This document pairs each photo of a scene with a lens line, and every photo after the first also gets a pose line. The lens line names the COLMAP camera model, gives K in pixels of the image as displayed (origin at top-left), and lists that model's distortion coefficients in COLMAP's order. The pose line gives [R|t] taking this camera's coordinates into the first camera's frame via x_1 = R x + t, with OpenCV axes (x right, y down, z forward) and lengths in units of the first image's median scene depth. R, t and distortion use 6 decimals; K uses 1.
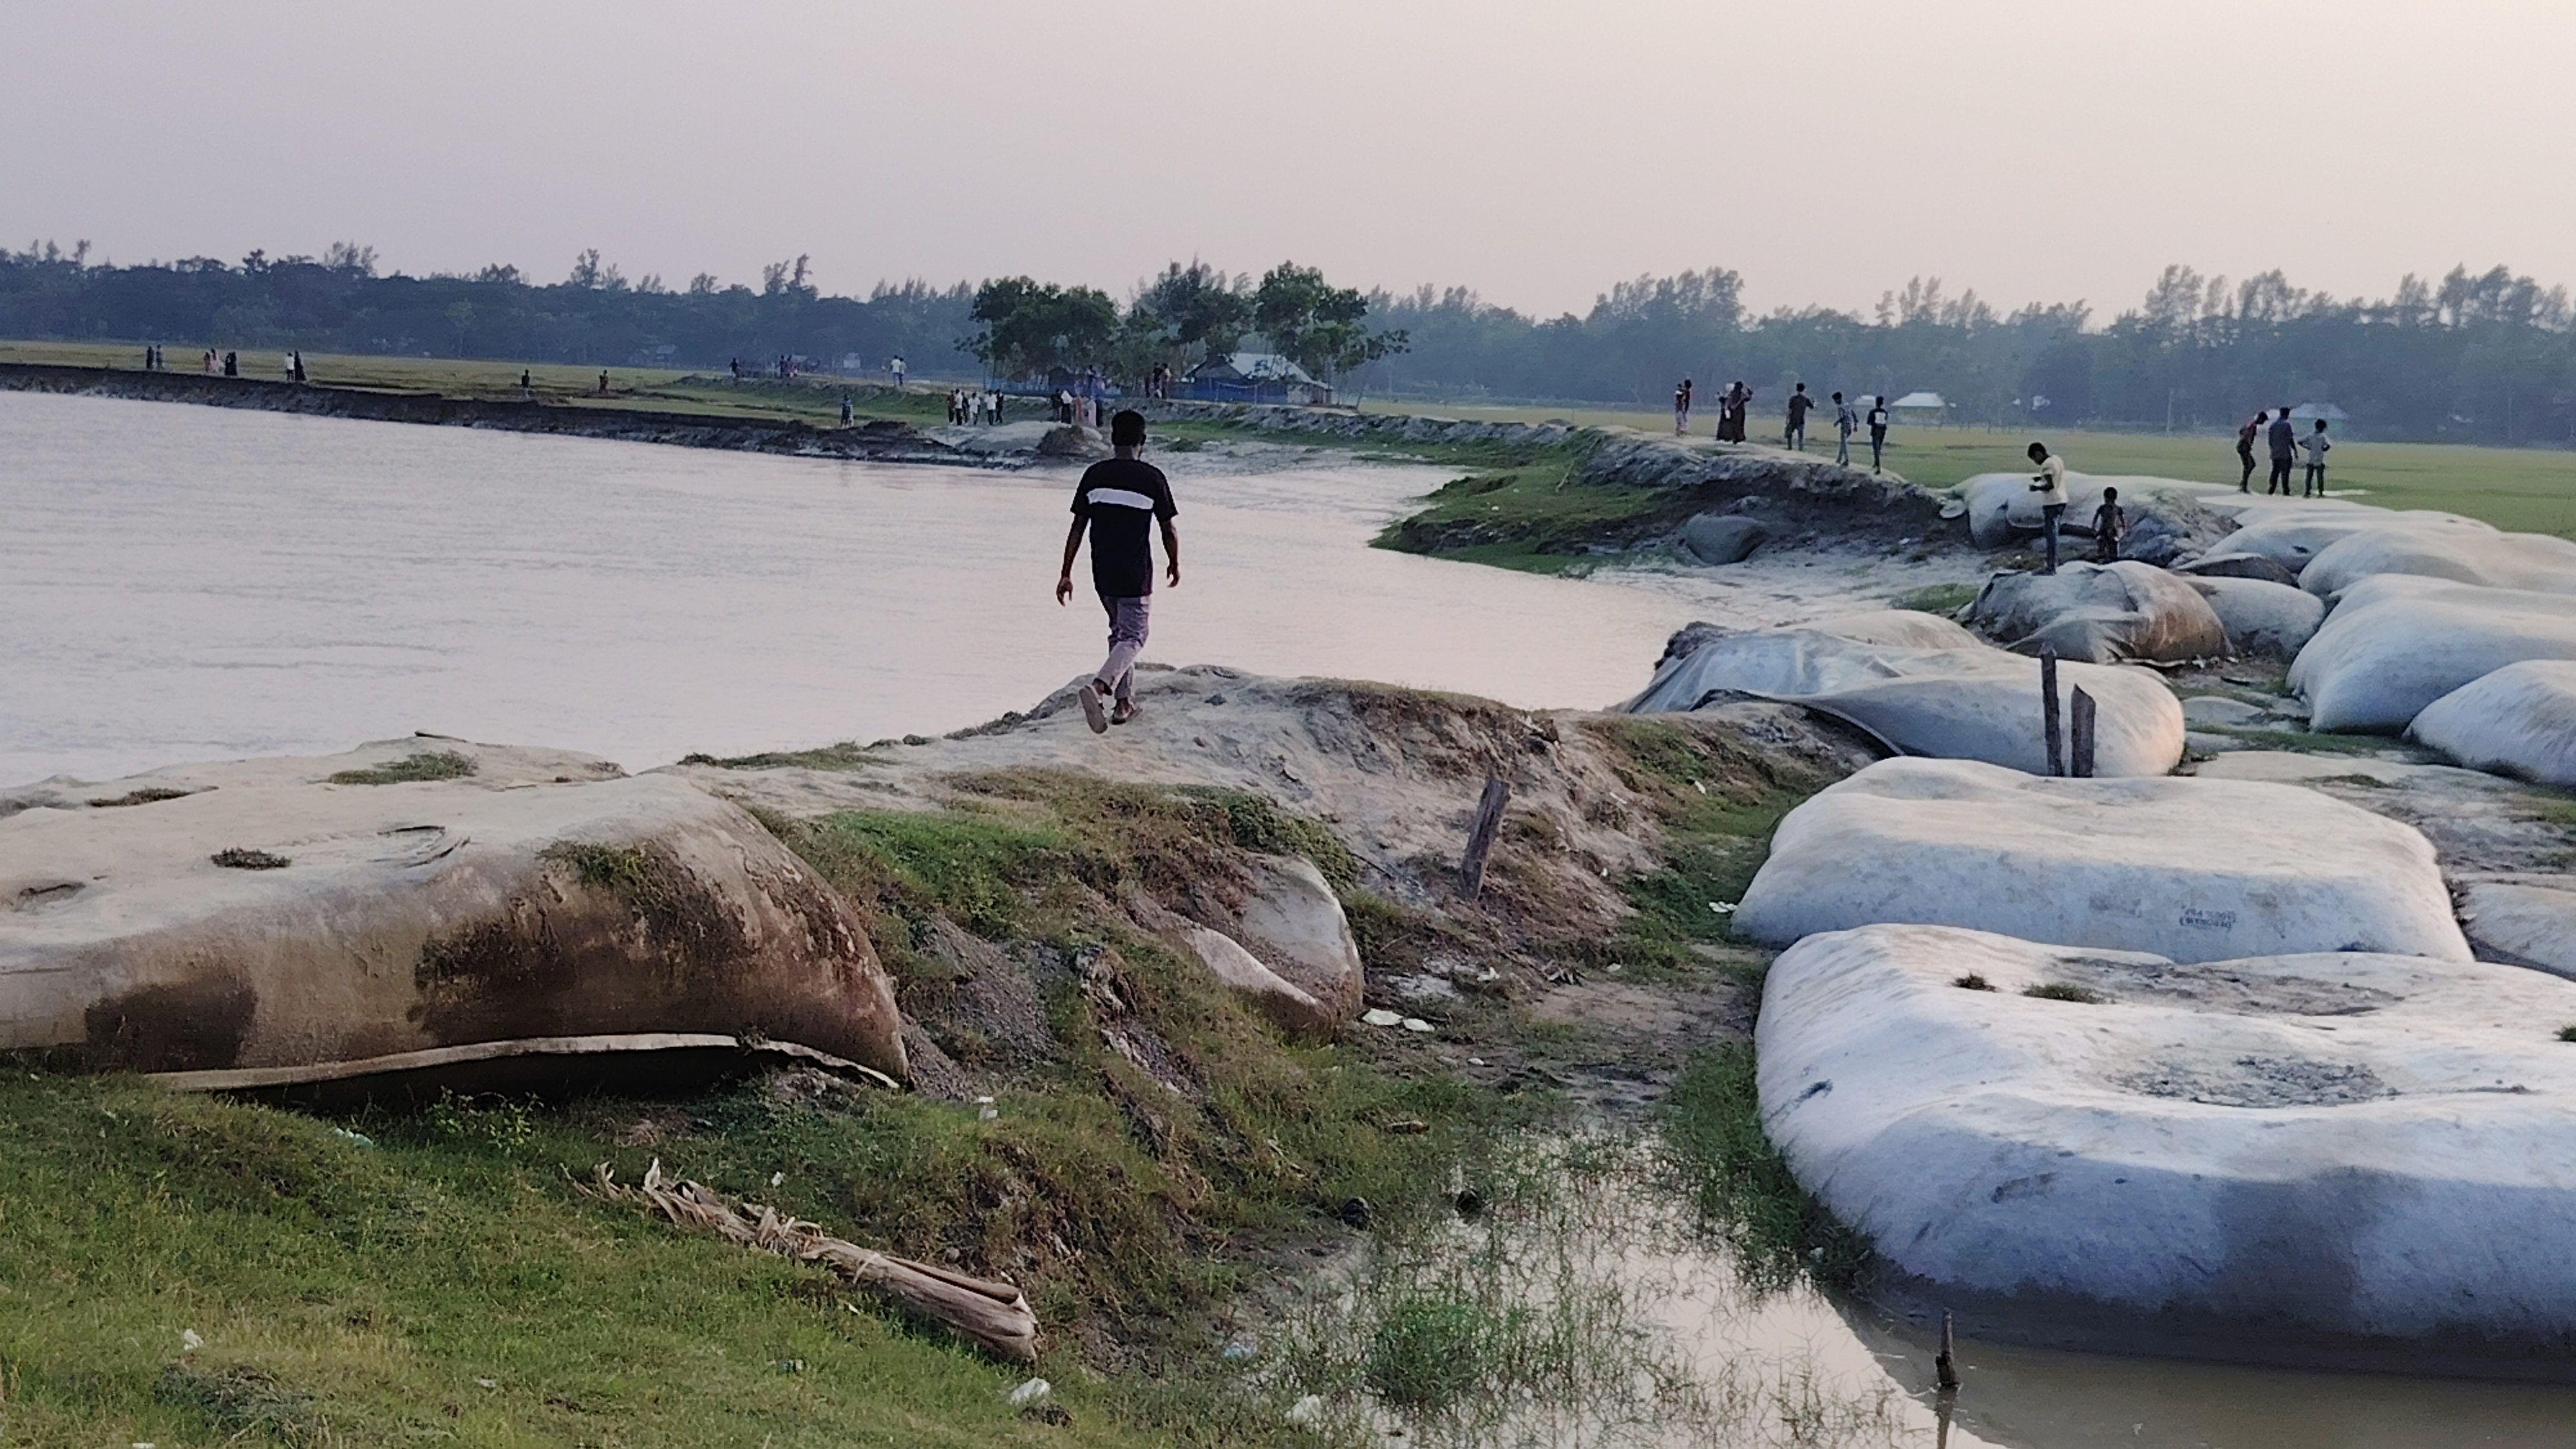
lens RADIAL K [[3549.7, 0, 1366.6], [0, 3549.7, 720.9], [0, 0, 1]] dist [0.124856, 0.000000]
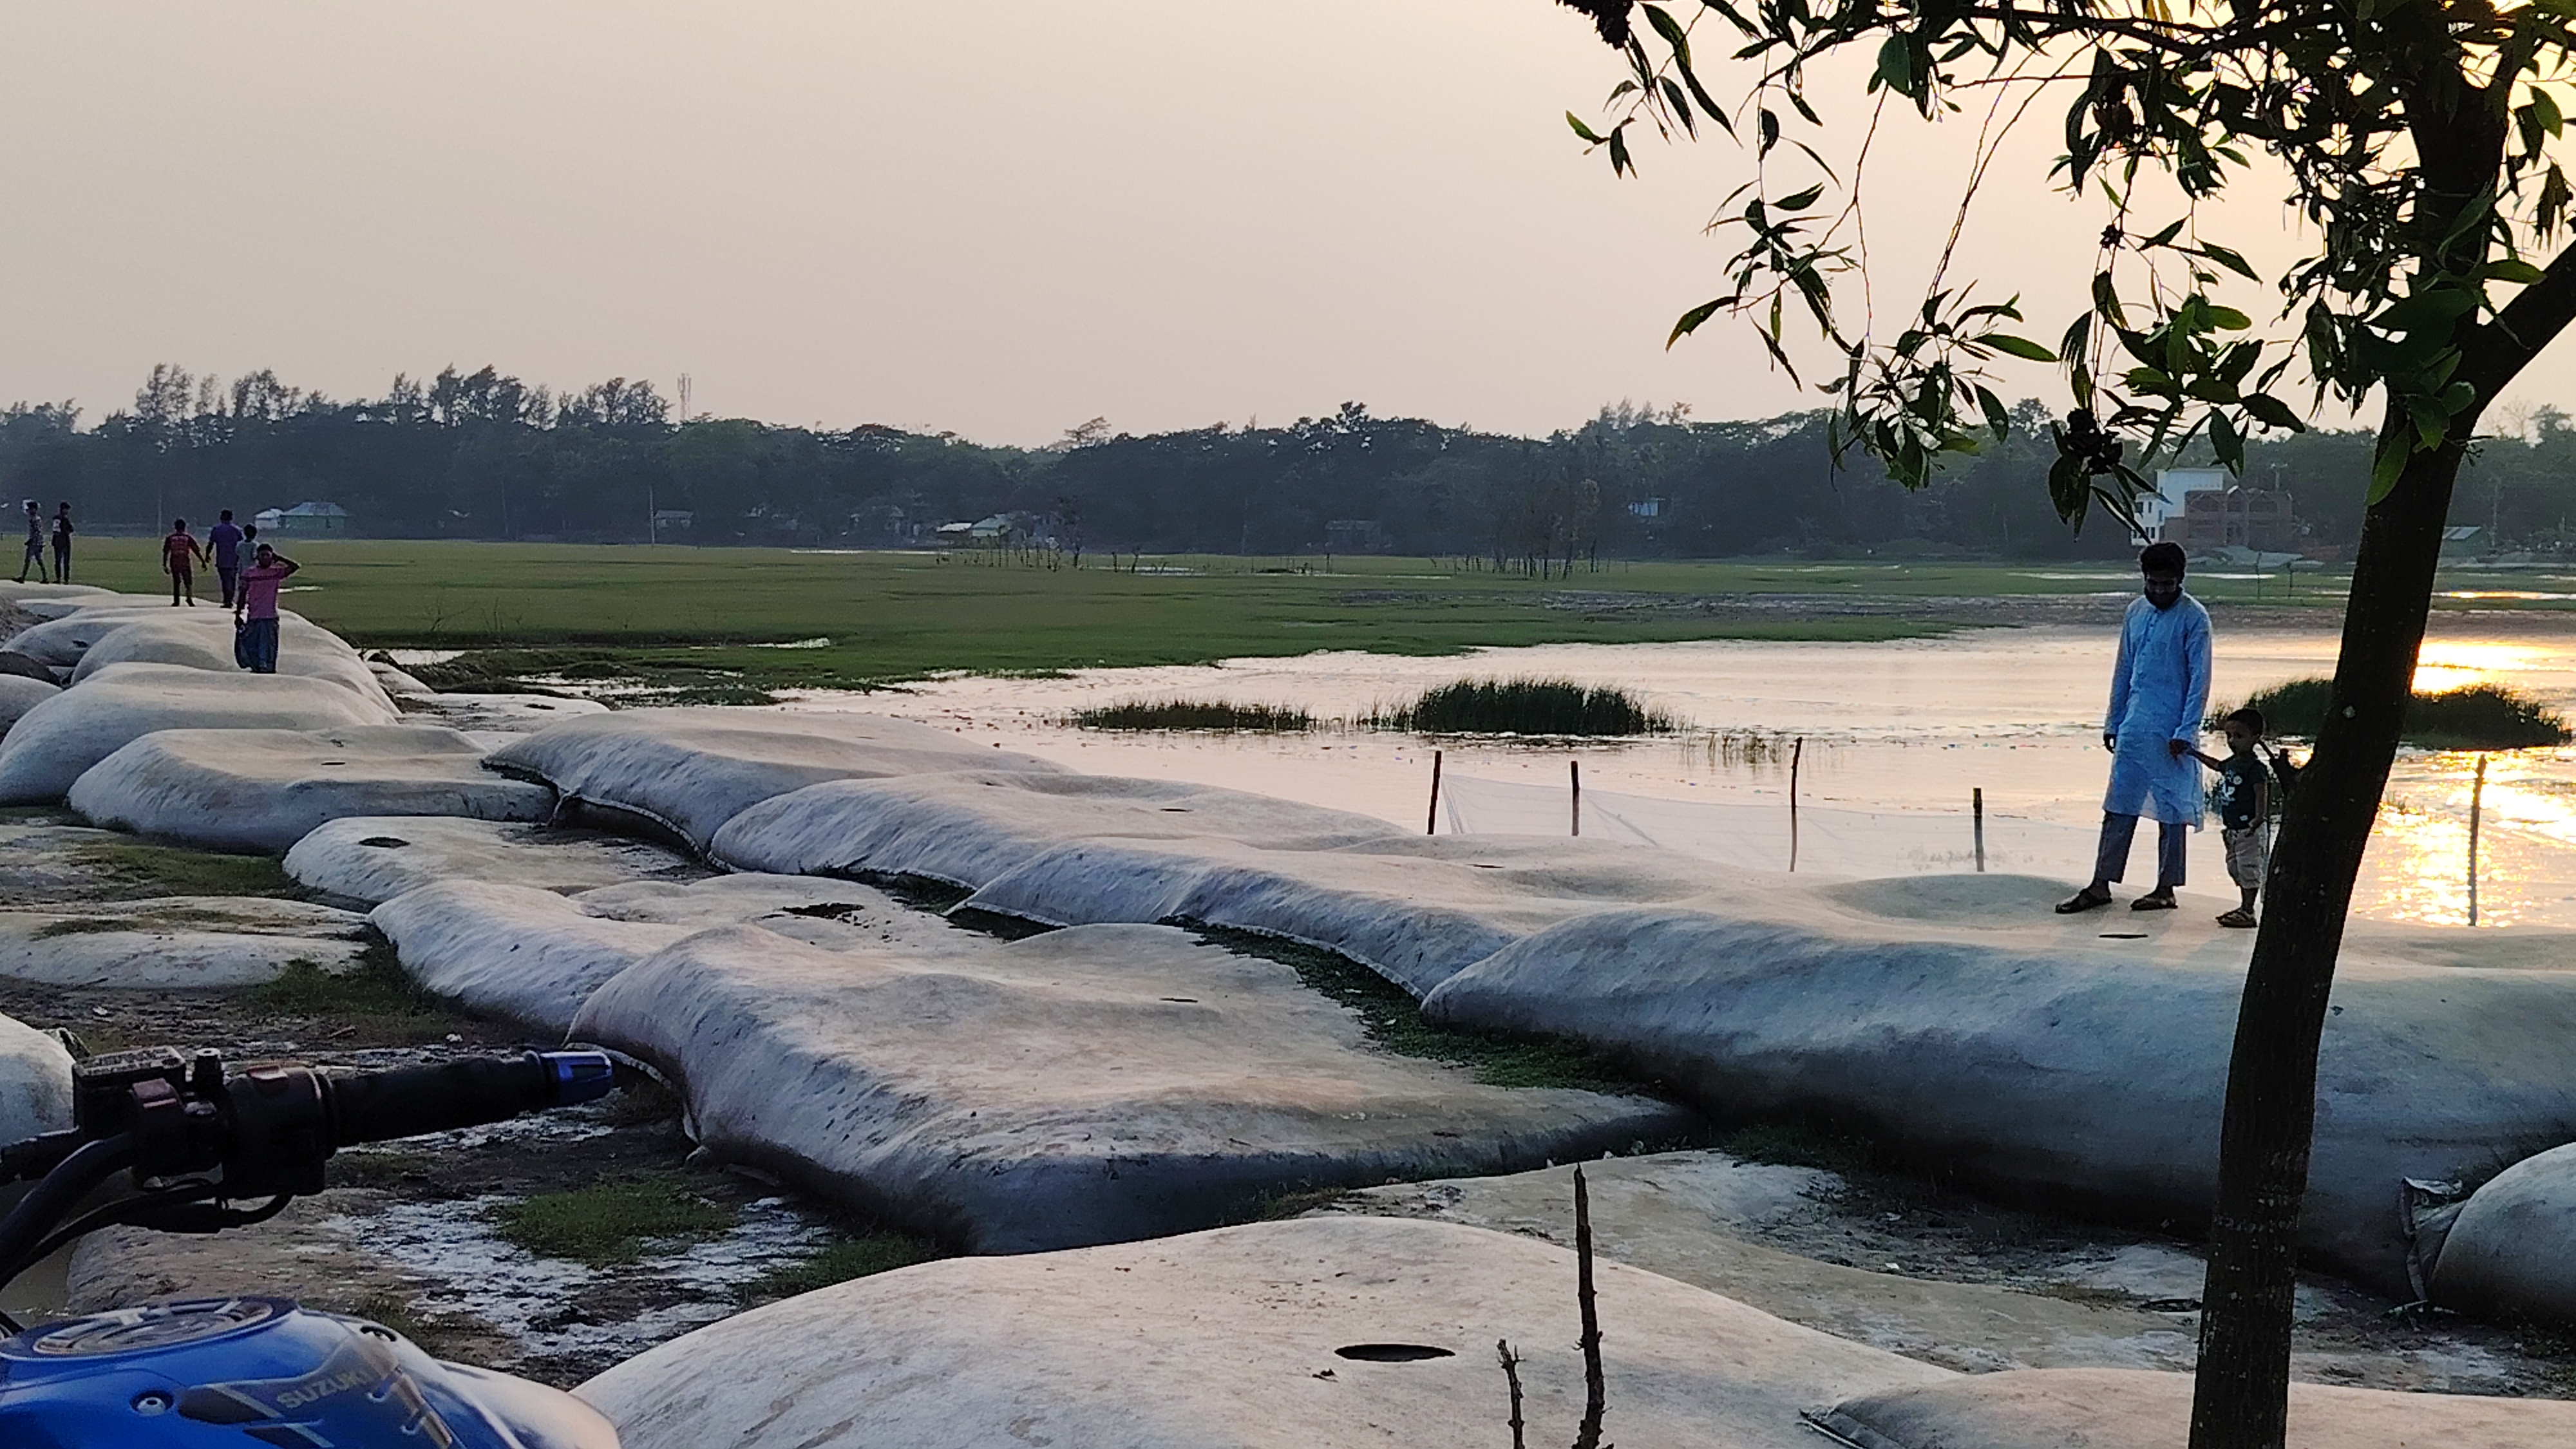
lens RADIAL K [[3549.7, 0, 1323.6], [0, 3549.7, 748.3], [0, 0, 1]] dist [0.124856, 0.000000]
pose [[0.864669, -0.061697, 0.498538, 0.089341], [0.071347, 0.997451, -0.000305, 0.019619], [-0.497249, 0.035834, 0.866868, -0.217957]]
